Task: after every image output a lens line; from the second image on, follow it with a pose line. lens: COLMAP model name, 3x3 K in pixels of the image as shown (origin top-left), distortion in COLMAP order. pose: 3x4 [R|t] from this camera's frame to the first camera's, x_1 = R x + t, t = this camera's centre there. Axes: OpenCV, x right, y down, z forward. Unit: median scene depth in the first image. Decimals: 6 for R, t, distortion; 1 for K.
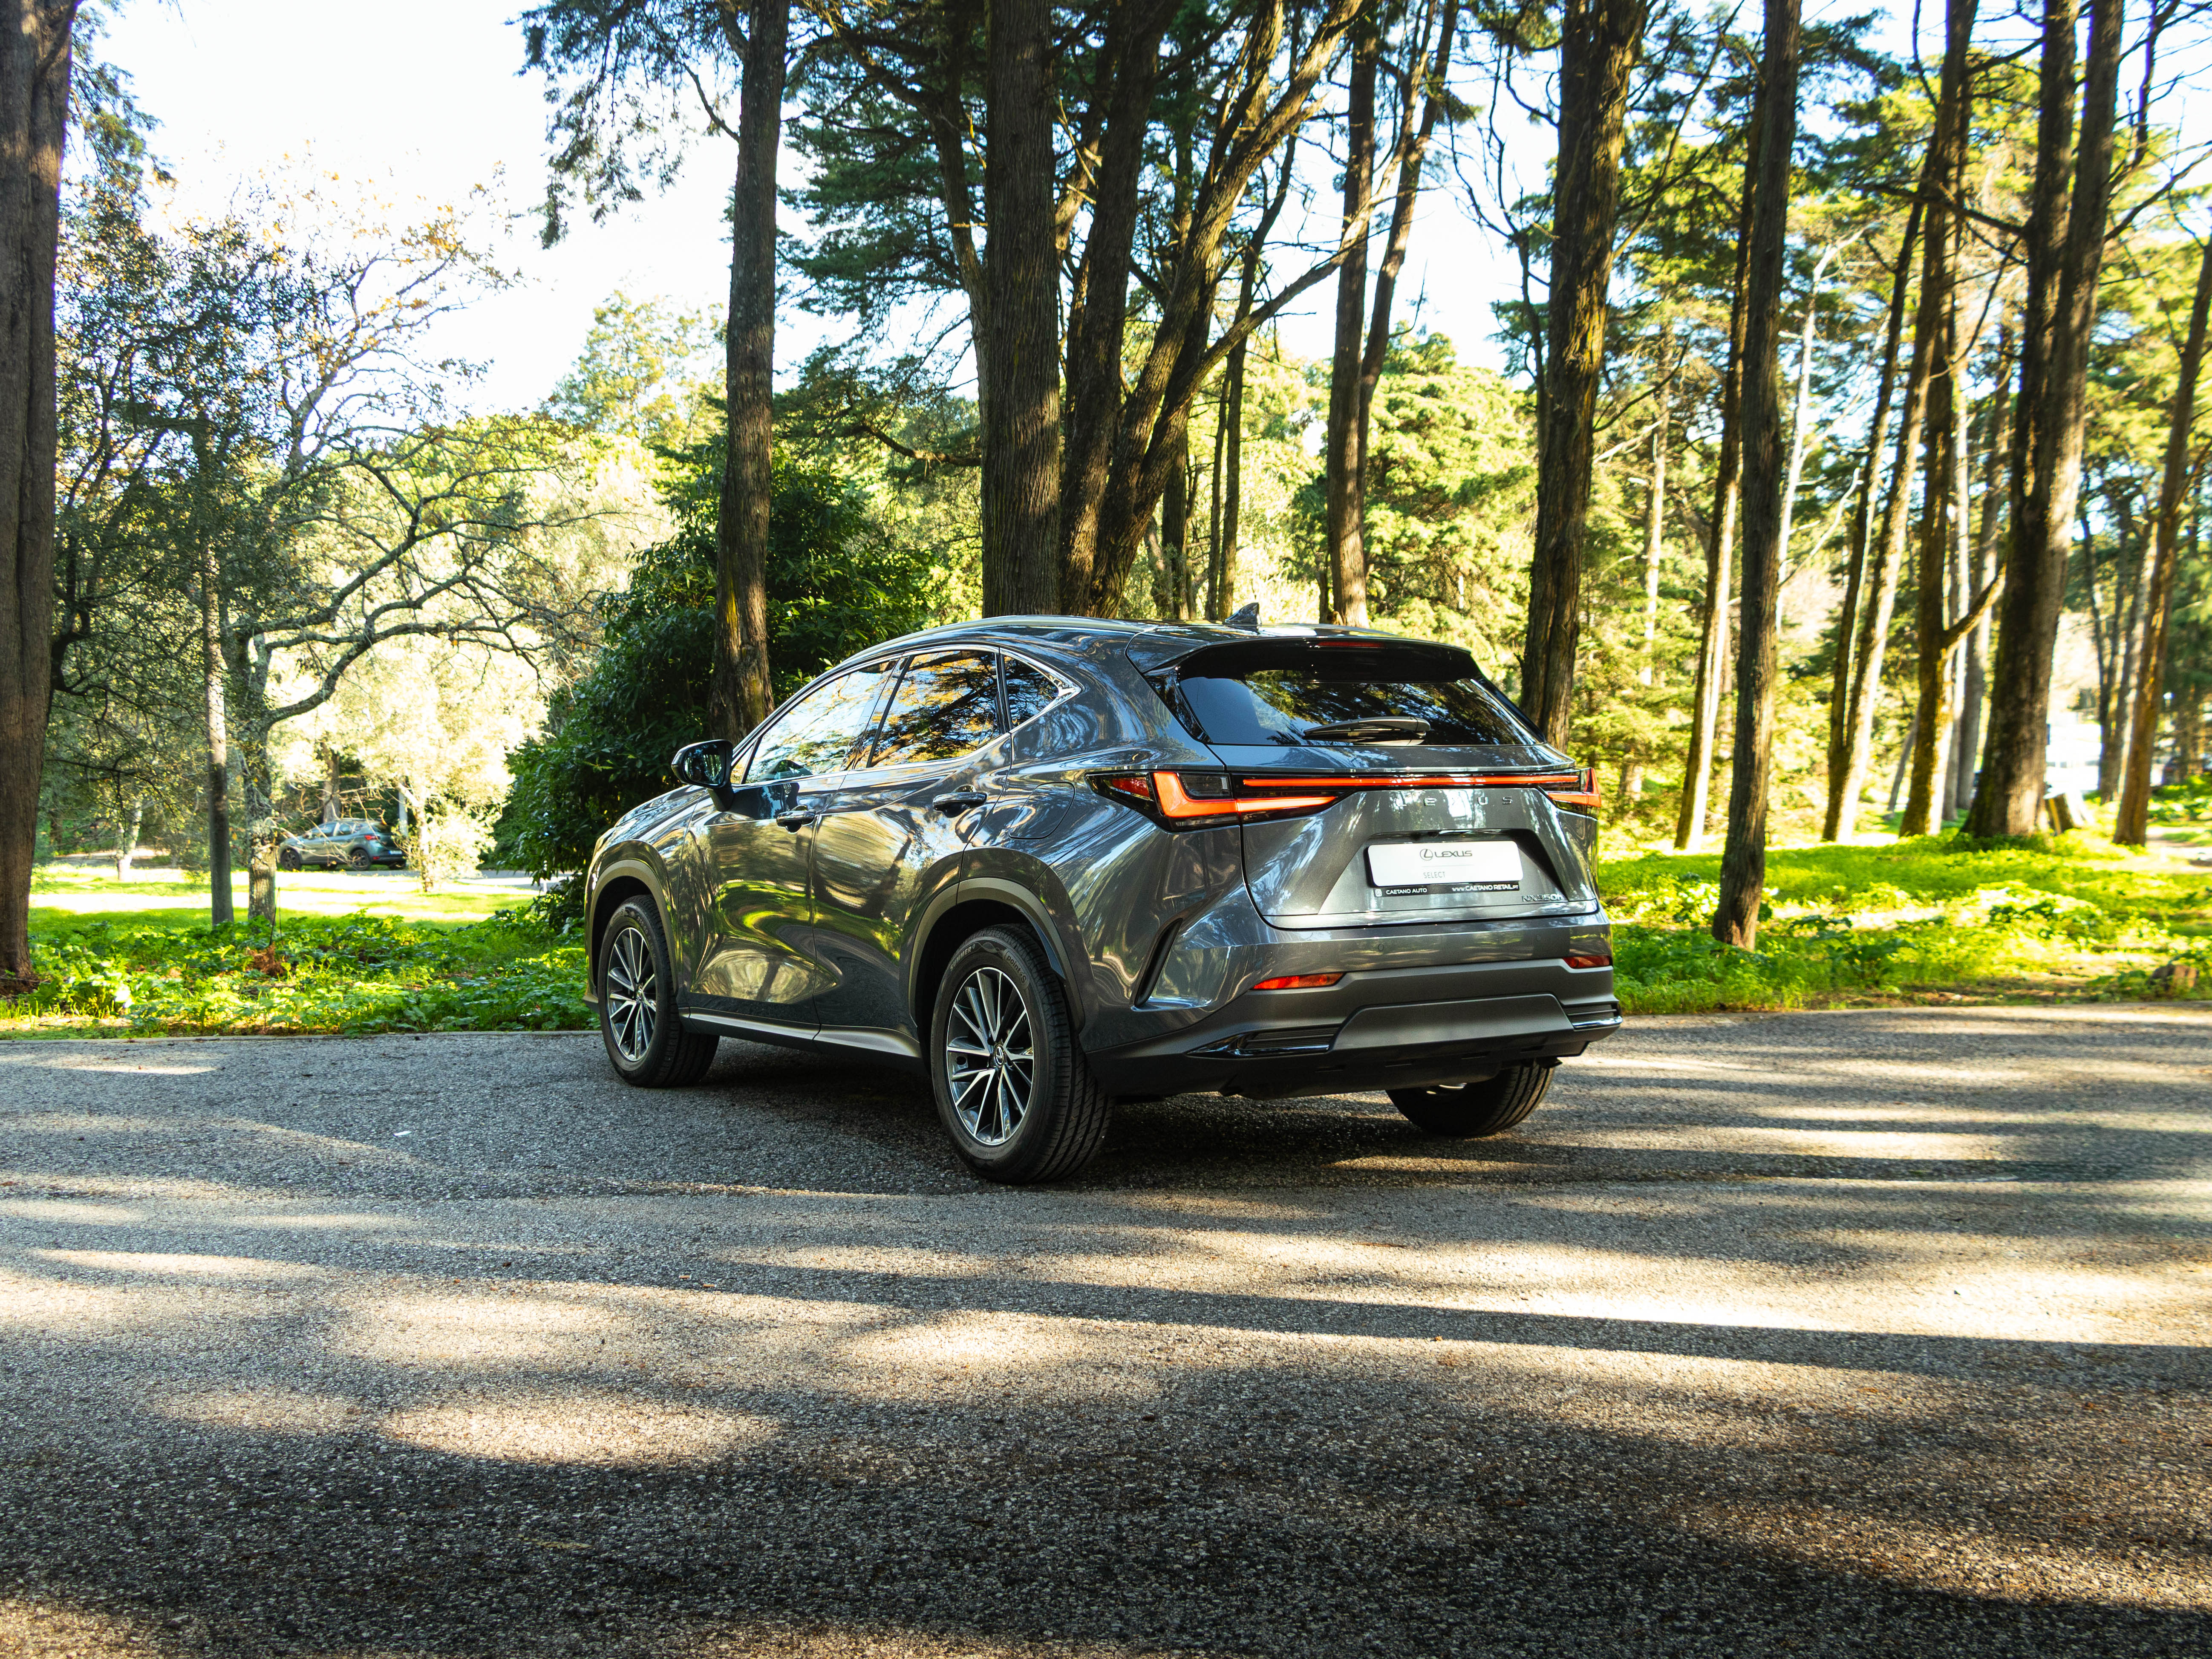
lens RADIAL K [[2627.2, 0, 1154.0], [0, 2627.2, 875.4], [0, 0, 1]] dist [-0.023444, 0.004294]
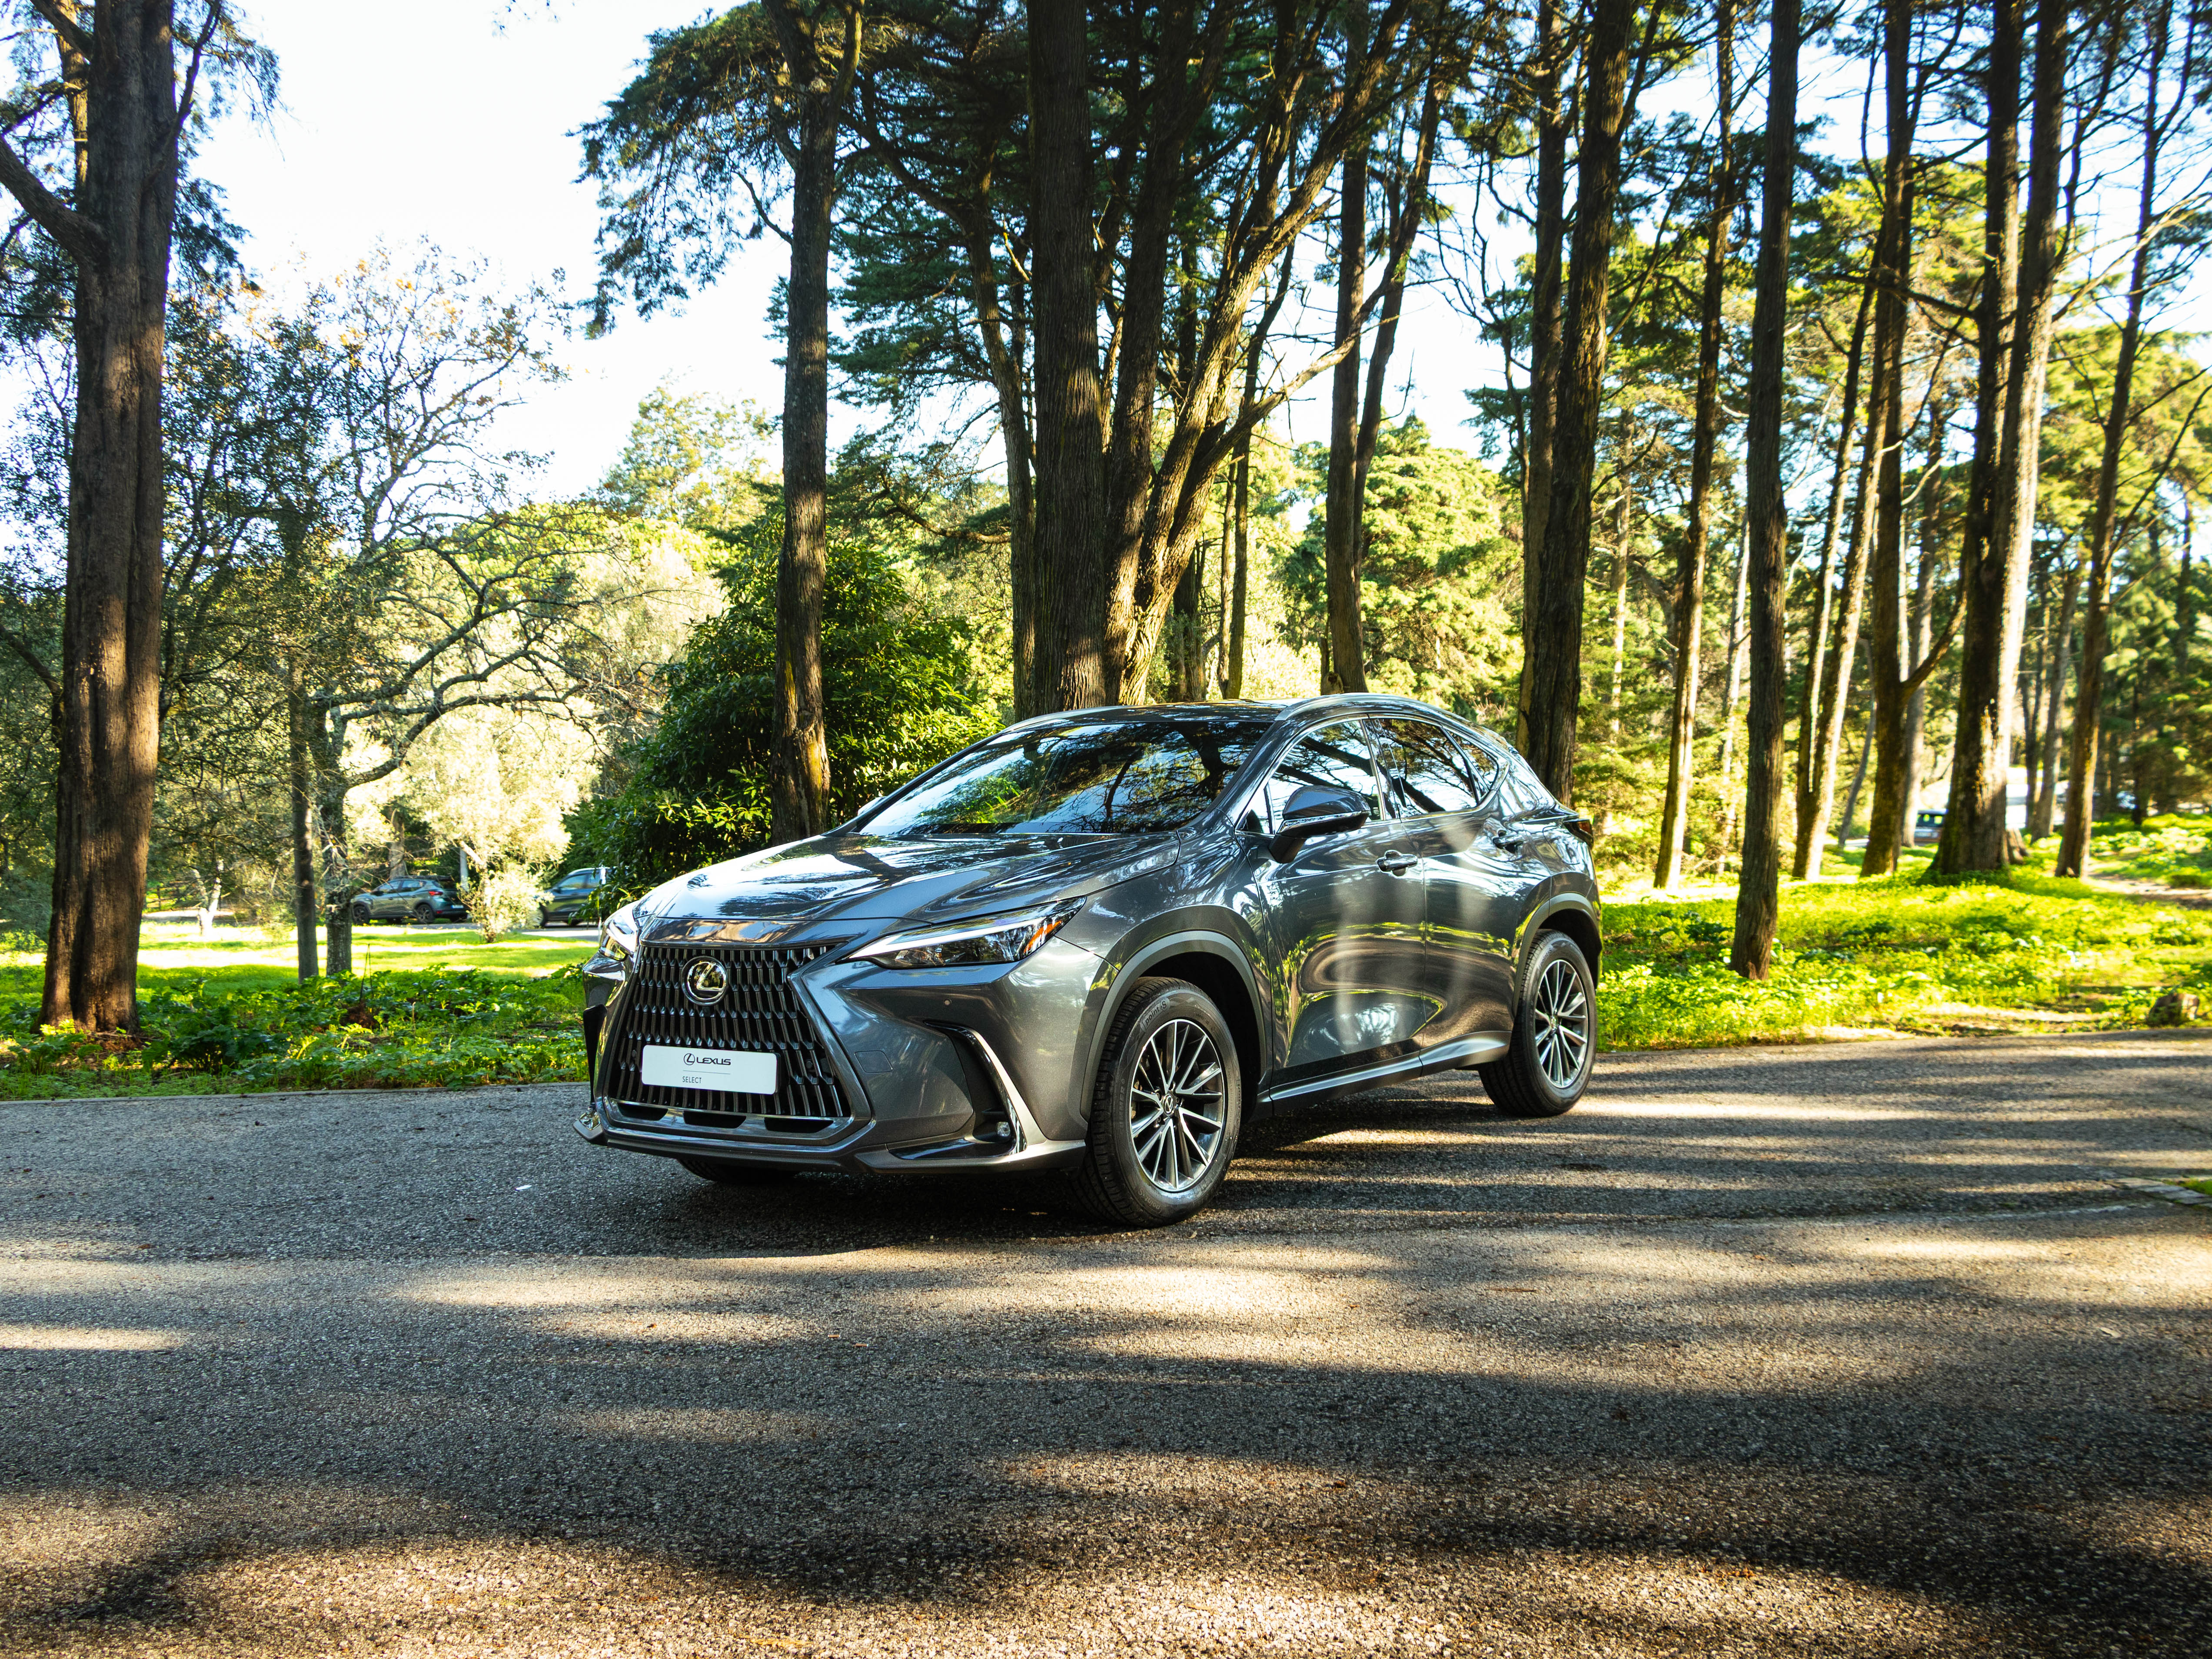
lens RADIAL K [[2383.1, 0, 1155.6], [0, 2383.1, 833.5], [0, 0, 1]] dist [-0.016669, -0.022174]
pose [[0.999829, -0.013741, 0.012395, -0.017355], [0.014158, 0.999315, -0.034178, -0.001803], [-0.011917, 0.034347, 0.999339, 0.021295]]
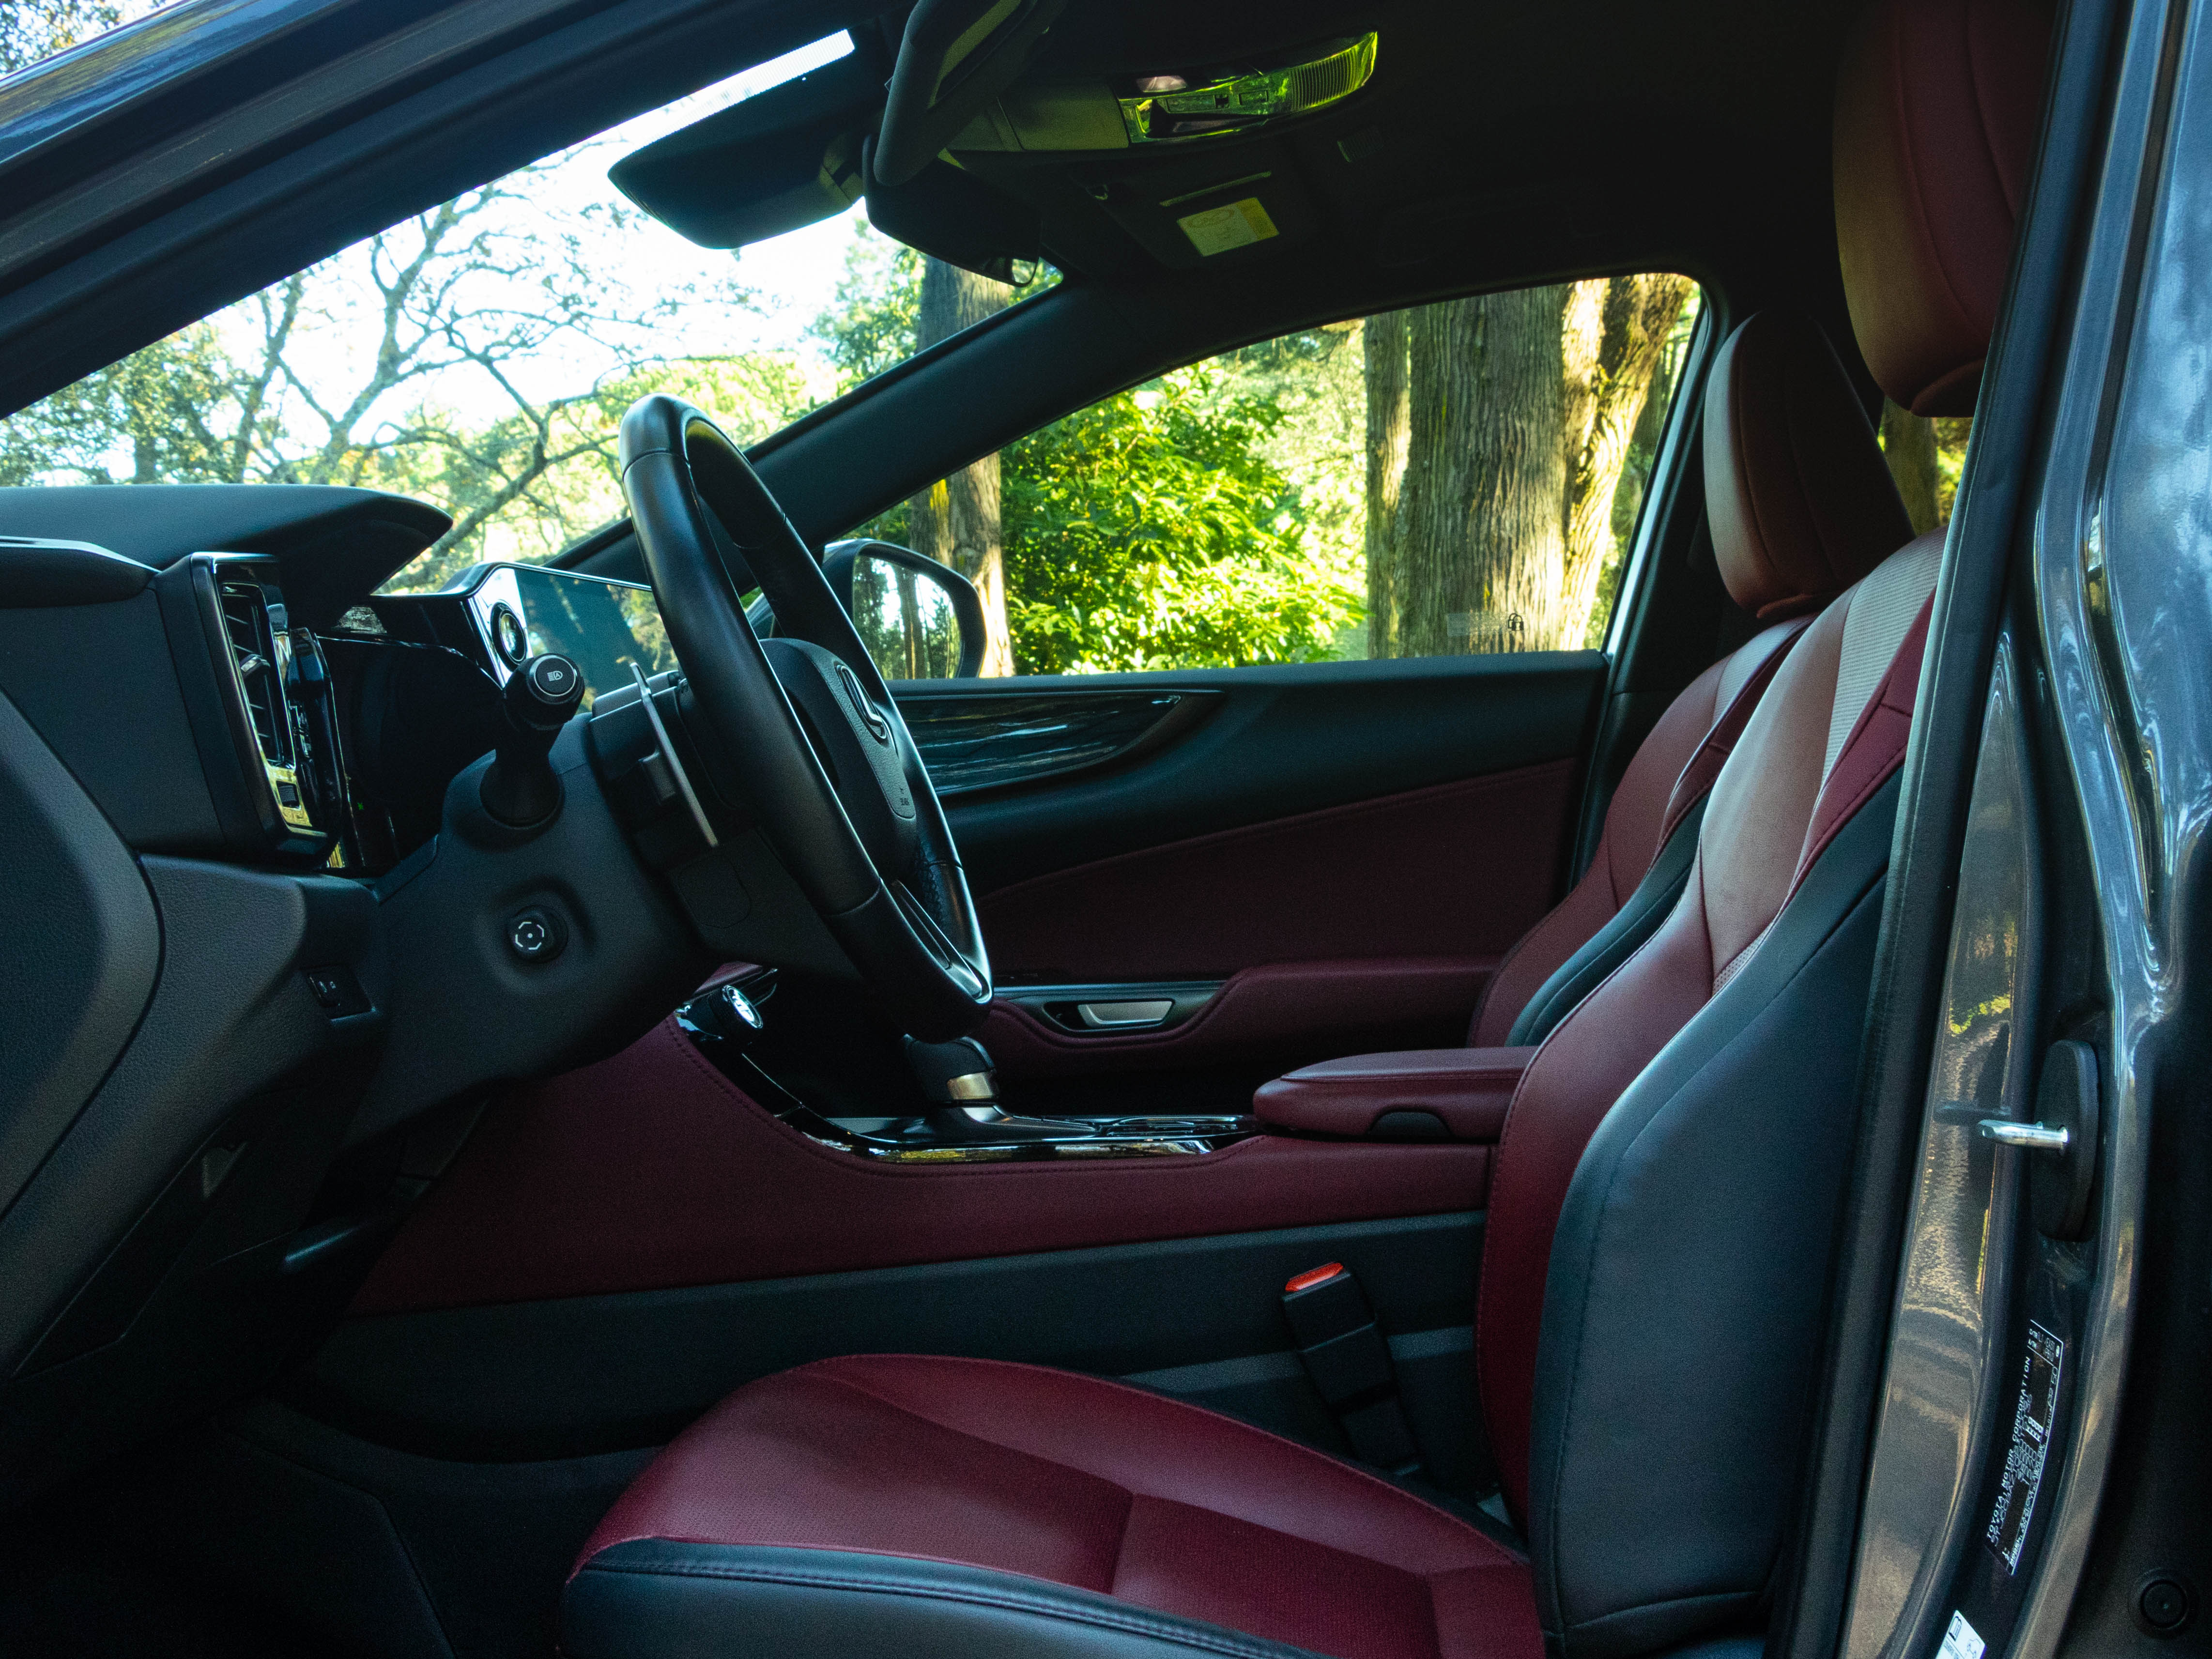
lens RADIAL K [[2671.9, 0, 1134.2], [0, 2671.9, 859.7], [0, 0, 1]] dist [-0.014946, 0.000909]
pose [[0.990940, -0.003481, -0.134263, -0.029682], [0.000486, 0.999750, -0.022340, -0.005992], [0.134308, 0.022072, 0.990694, 0.305510]]
